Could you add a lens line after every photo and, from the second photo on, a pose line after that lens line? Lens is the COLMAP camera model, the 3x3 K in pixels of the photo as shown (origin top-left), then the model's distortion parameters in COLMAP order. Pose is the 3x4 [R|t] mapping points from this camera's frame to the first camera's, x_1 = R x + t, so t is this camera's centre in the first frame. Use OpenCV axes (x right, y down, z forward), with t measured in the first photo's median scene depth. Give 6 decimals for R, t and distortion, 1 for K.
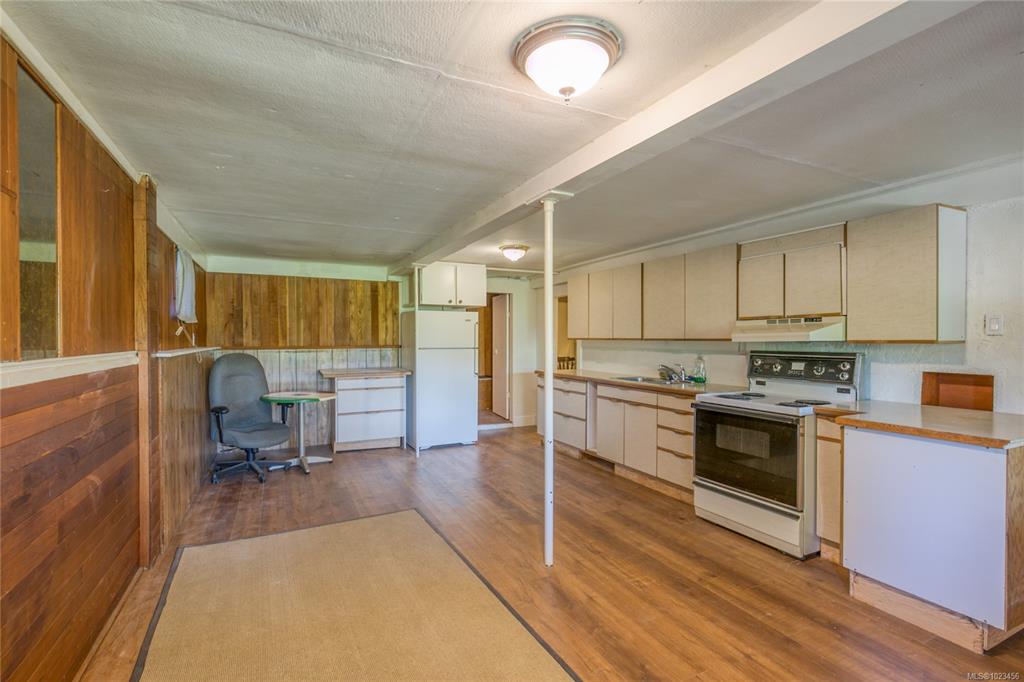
lens RADIAL K [[470.3, 0, 510.1], [0, 470.3, 342.6], [0, 0, 1]] dist [-0.002356, -0.001884]
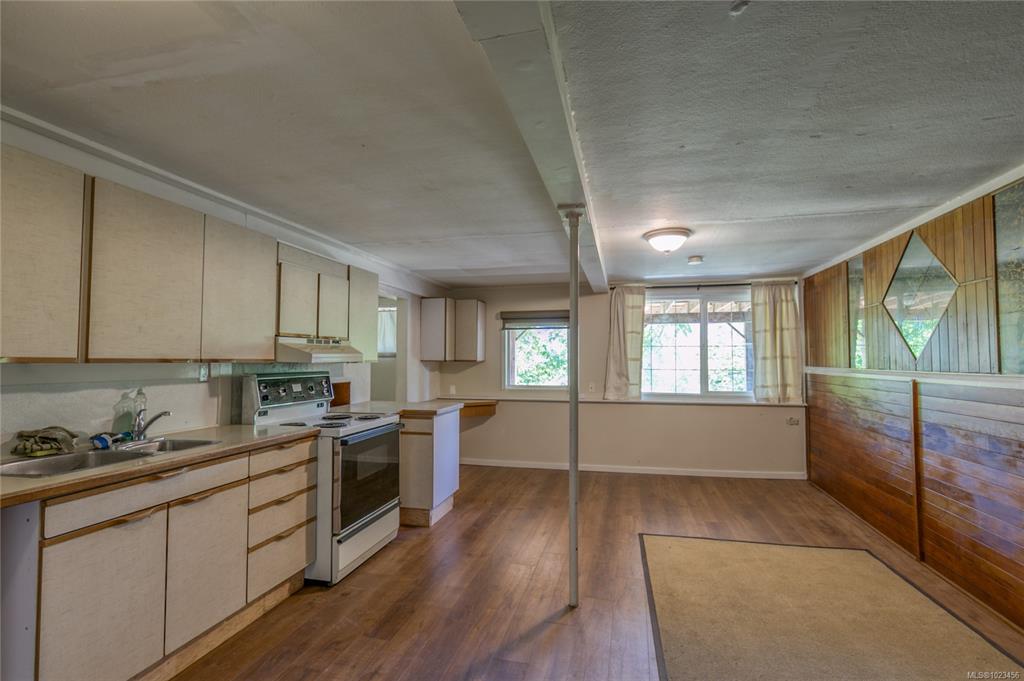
lens RADIAL K [[470.3, 0, 512.8], [0, 470.3, 342.6], [0, 0, 1]] dist [-0.002356, -0.001884]
pose [[-0.762363, 0.022286, 0.646765, -0.354517], [0.000995, 0.999446, -0.033265, -0.009906], [-0.647148, -0.024716, -0.761963, 1.450836]]
